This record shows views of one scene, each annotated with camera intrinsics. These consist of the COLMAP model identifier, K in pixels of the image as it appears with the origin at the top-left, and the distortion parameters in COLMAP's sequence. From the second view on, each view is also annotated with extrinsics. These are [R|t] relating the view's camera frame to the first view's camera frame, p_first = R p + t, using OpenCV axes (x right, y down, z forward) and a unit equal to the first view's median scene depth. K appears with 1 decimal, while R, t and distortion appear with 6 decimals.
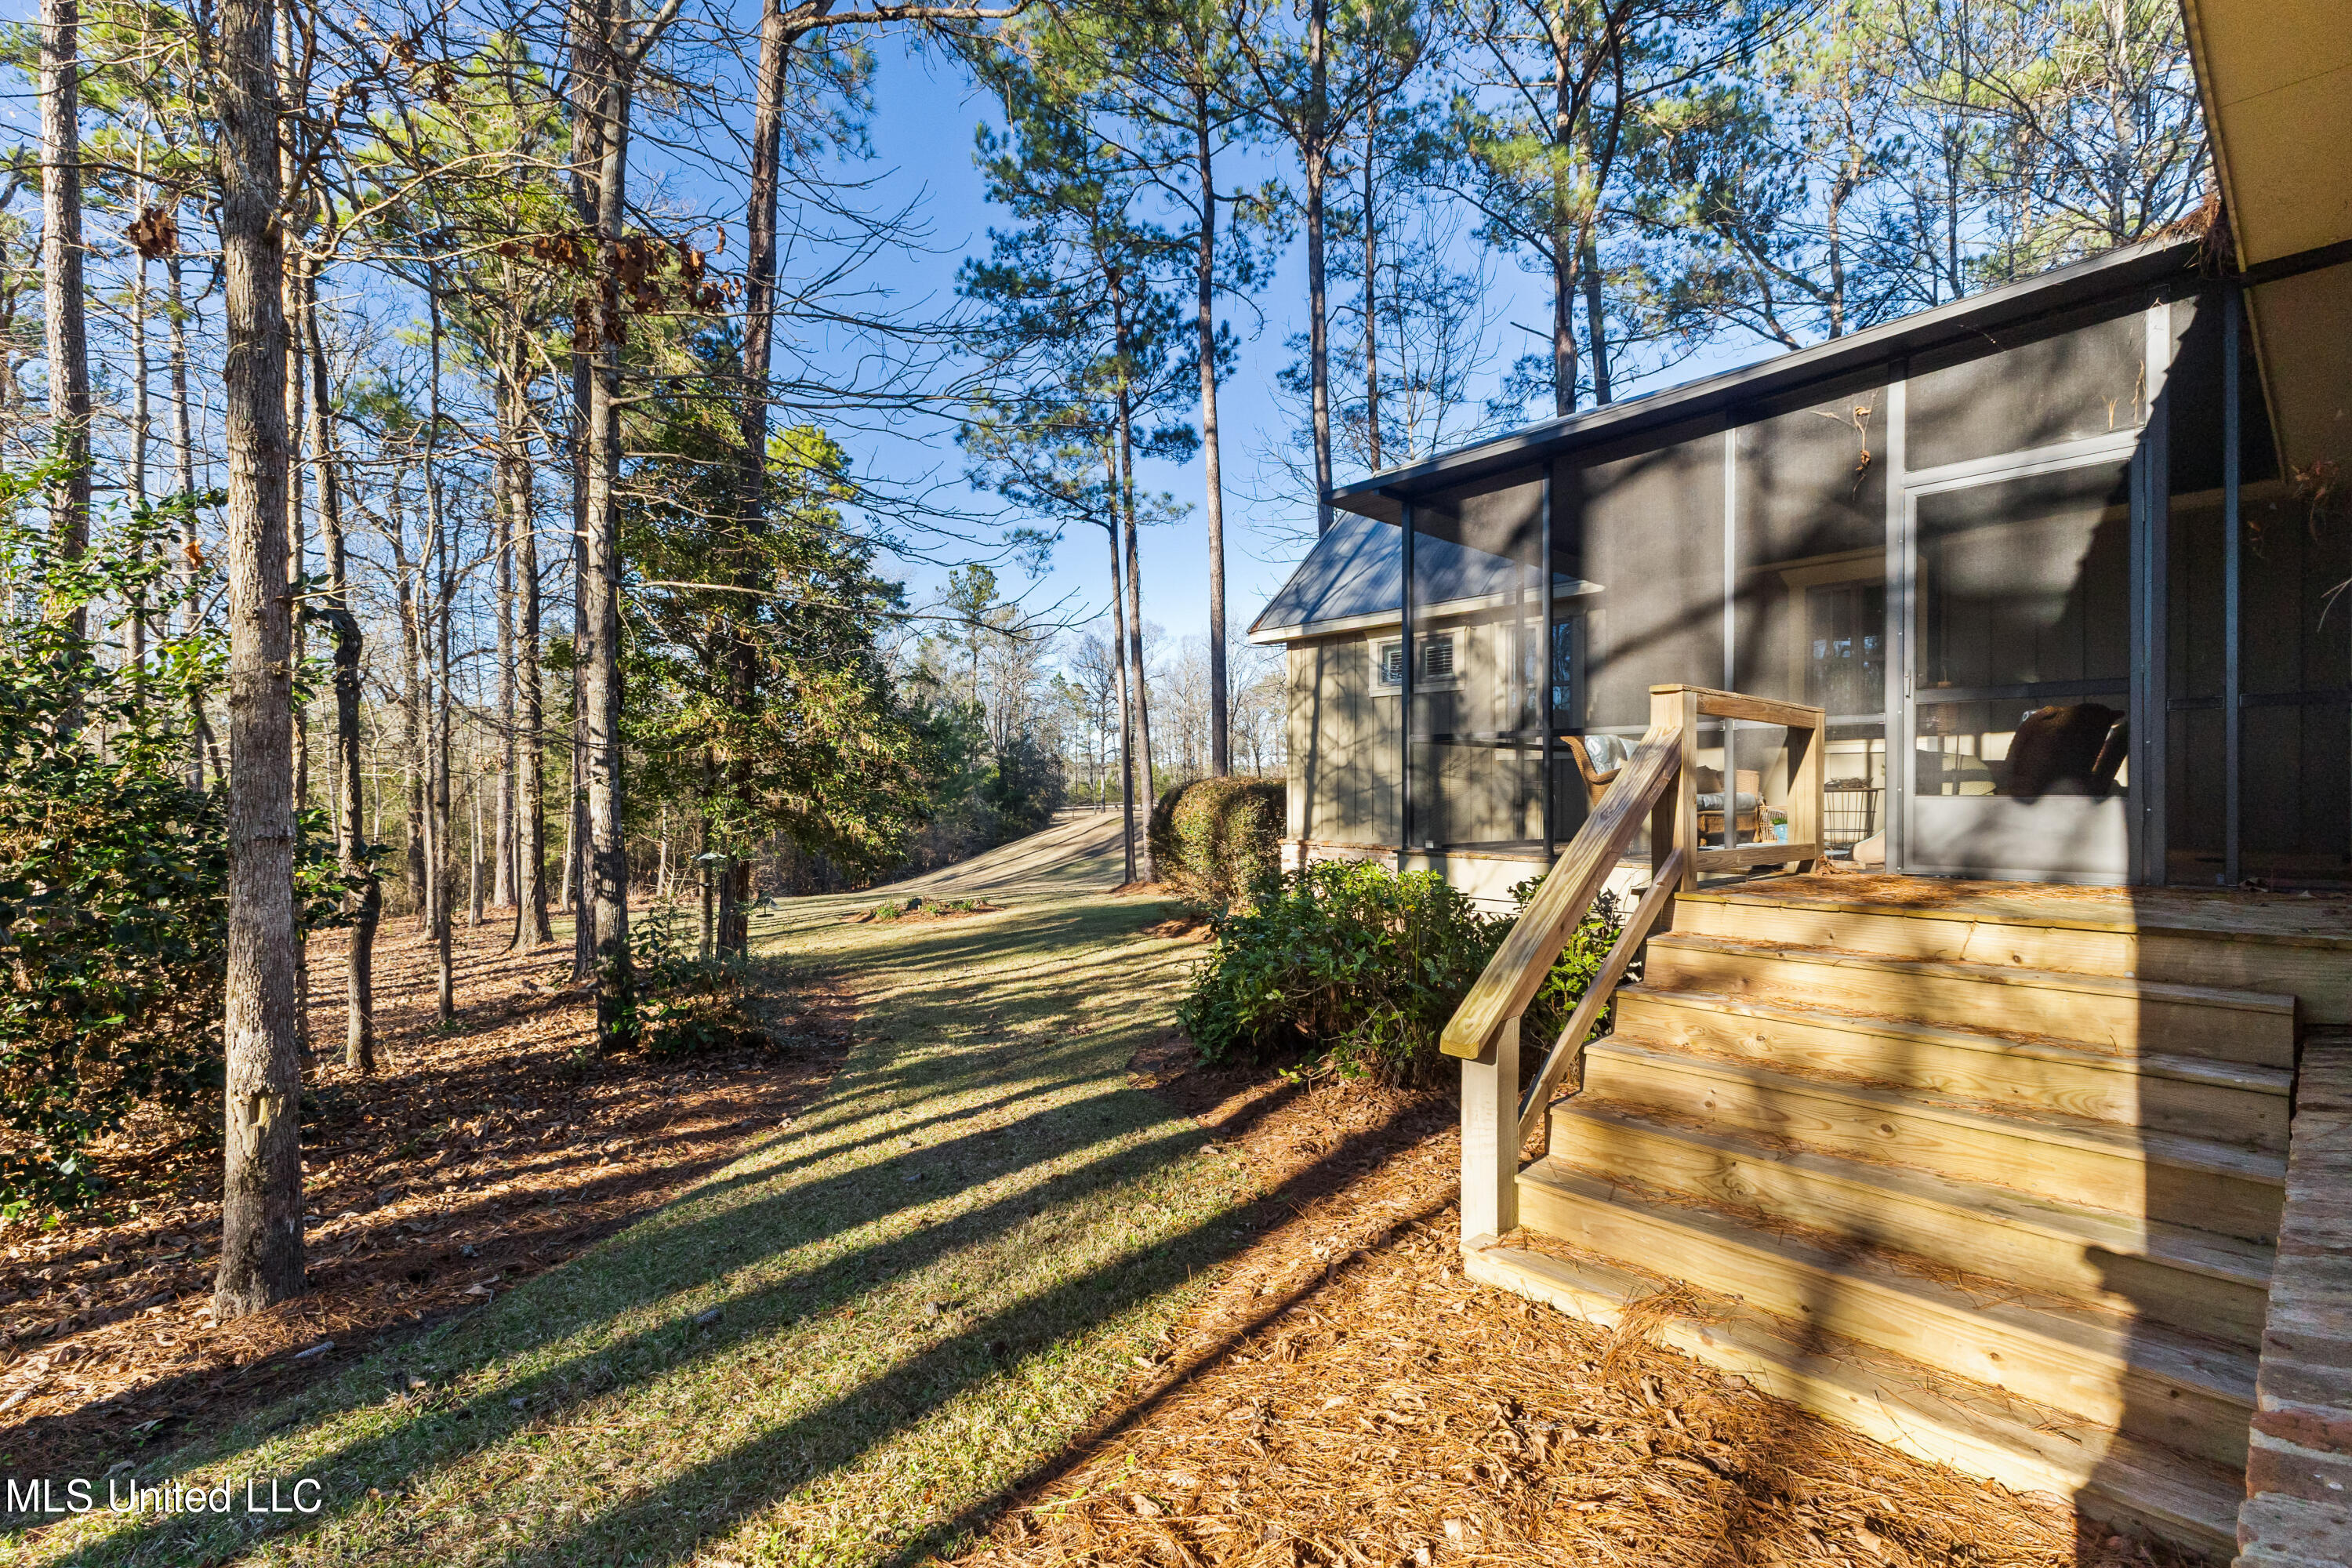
lens RADIAL K [[1011.0, 0, 1174.9], [0, 1011.0, 805.7], [0, 0, 1]] dist [0.003433, 0.000226]
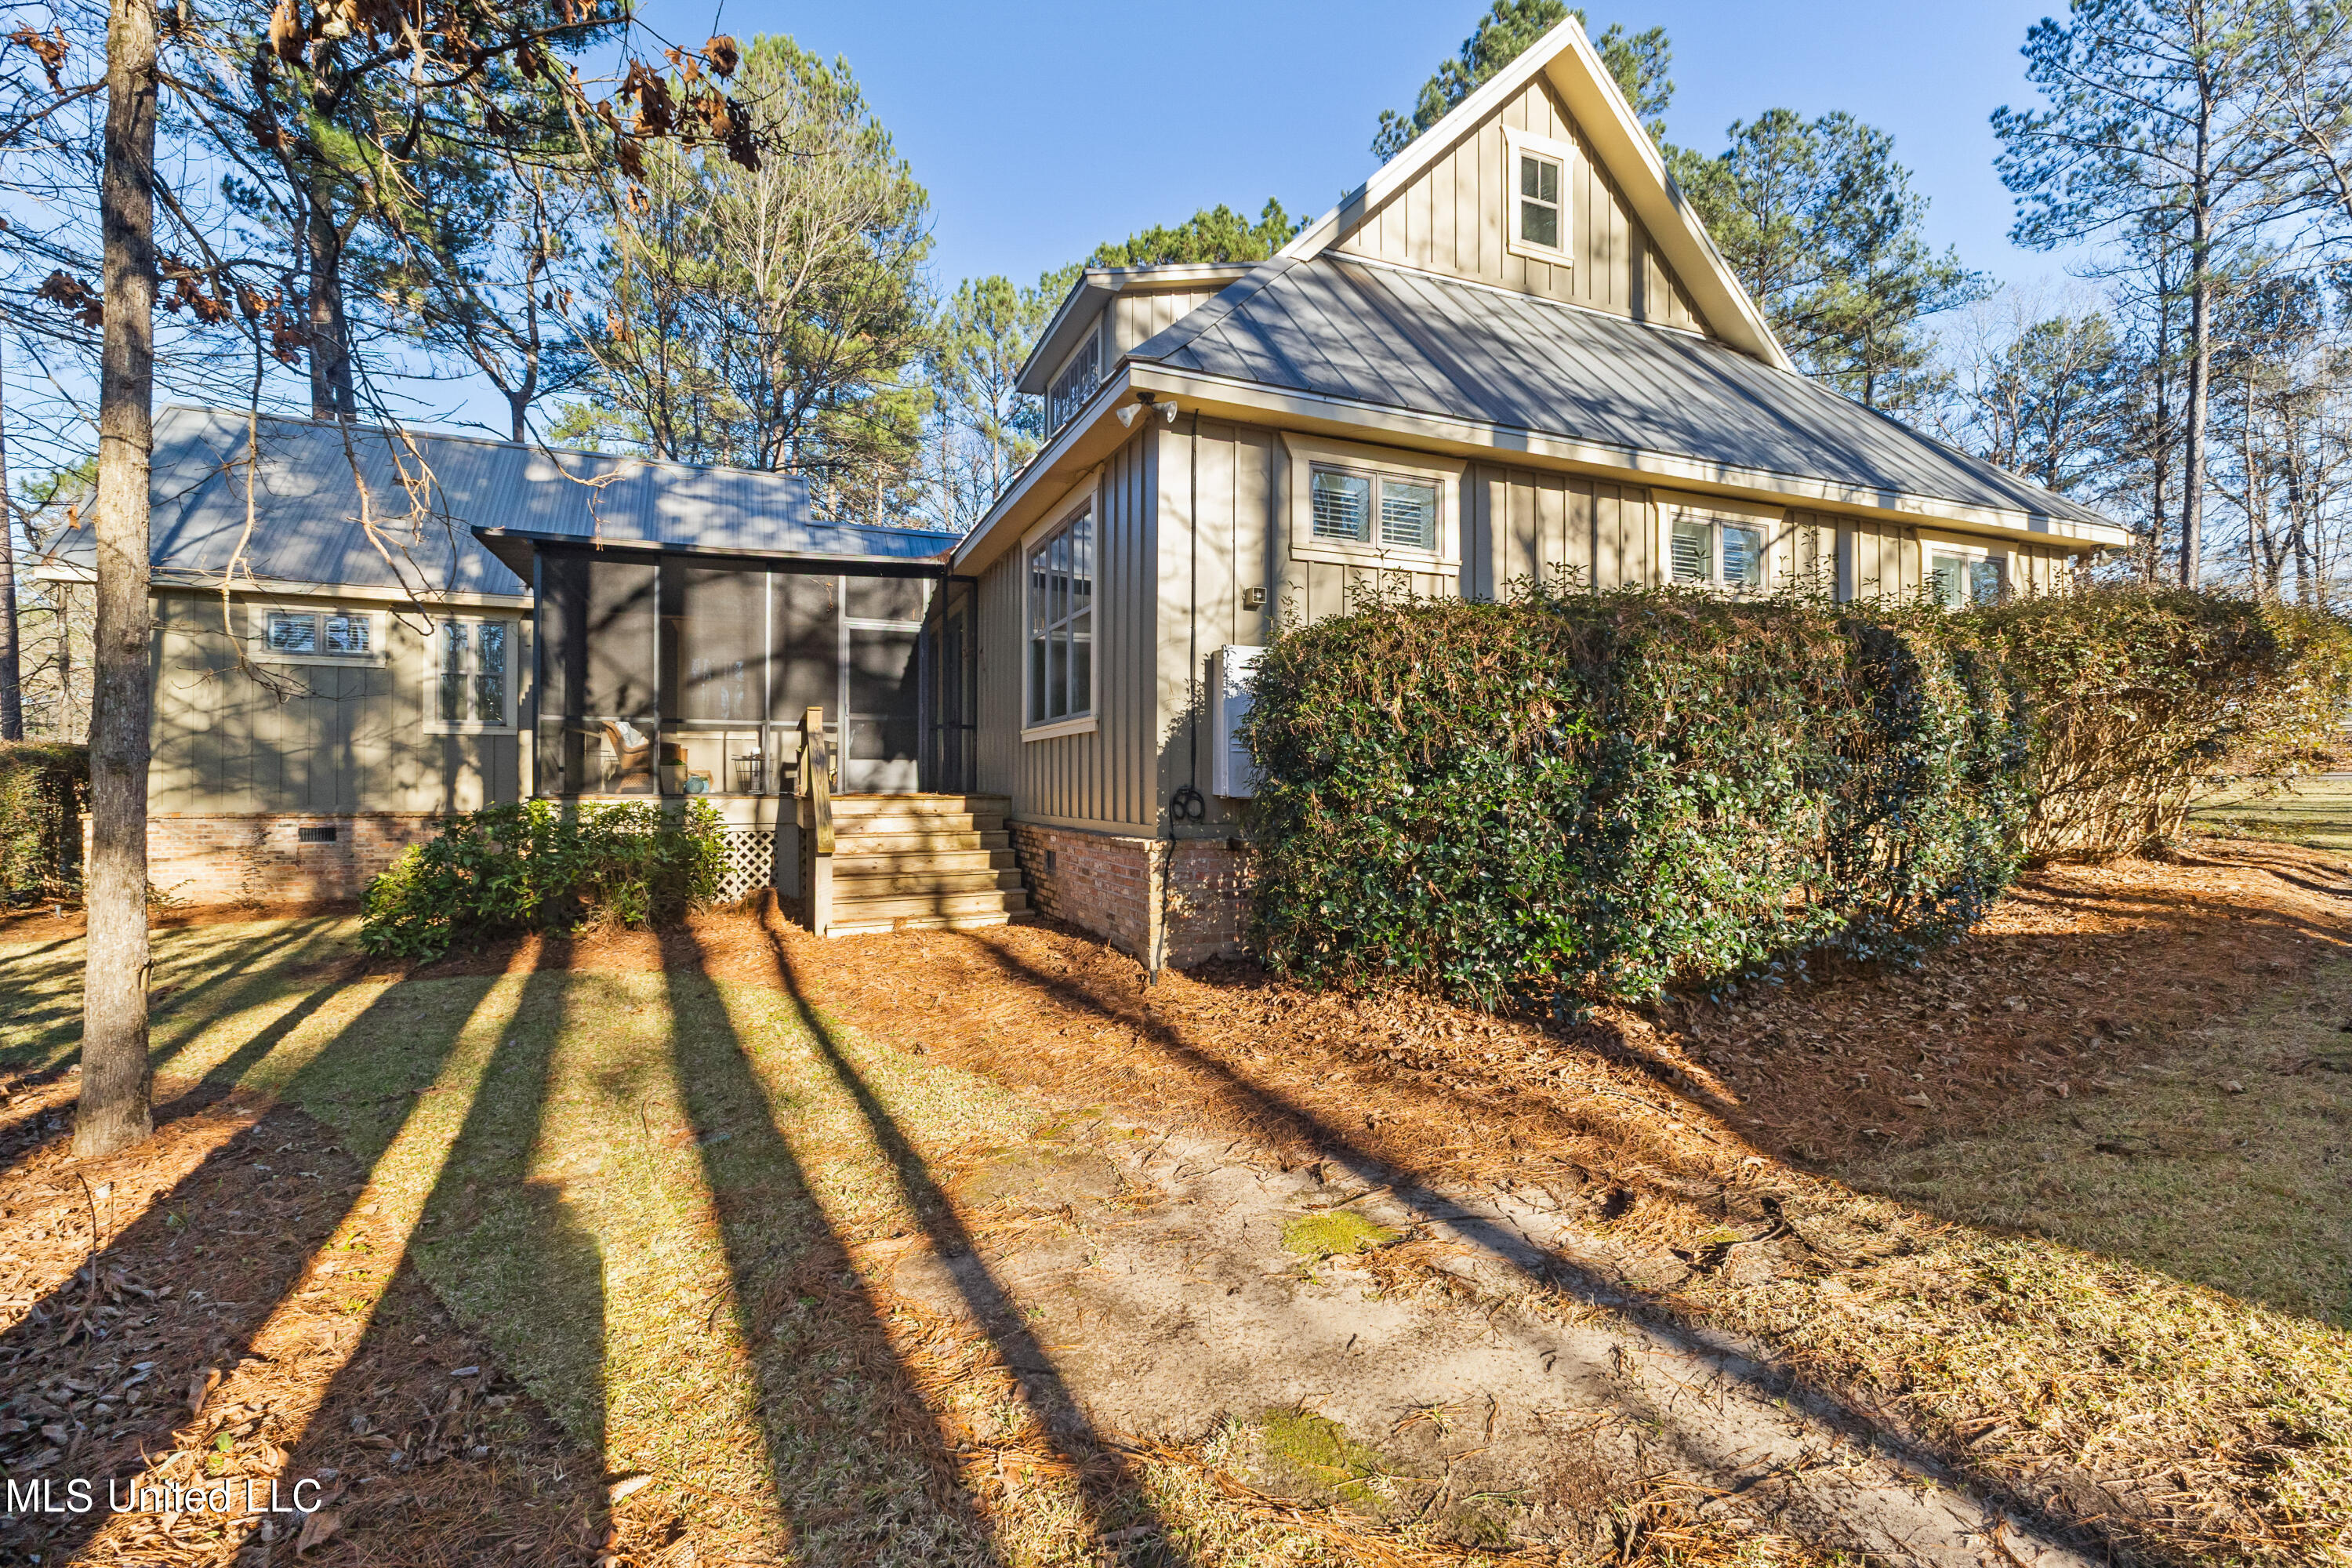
lens RADIAL K [[1011.0, 0, 1177.4], [0, 1011.0, 781.6], [0, 0, 1]] dist [0.003433, 0.000226]
pose [[0.310266, 0.004553, 0.950639, -1.098899], [0.009576, 0.999923, -0.007914, 0.058855], [-0.950602, 0.011559, 0.310198, -0.363273]]
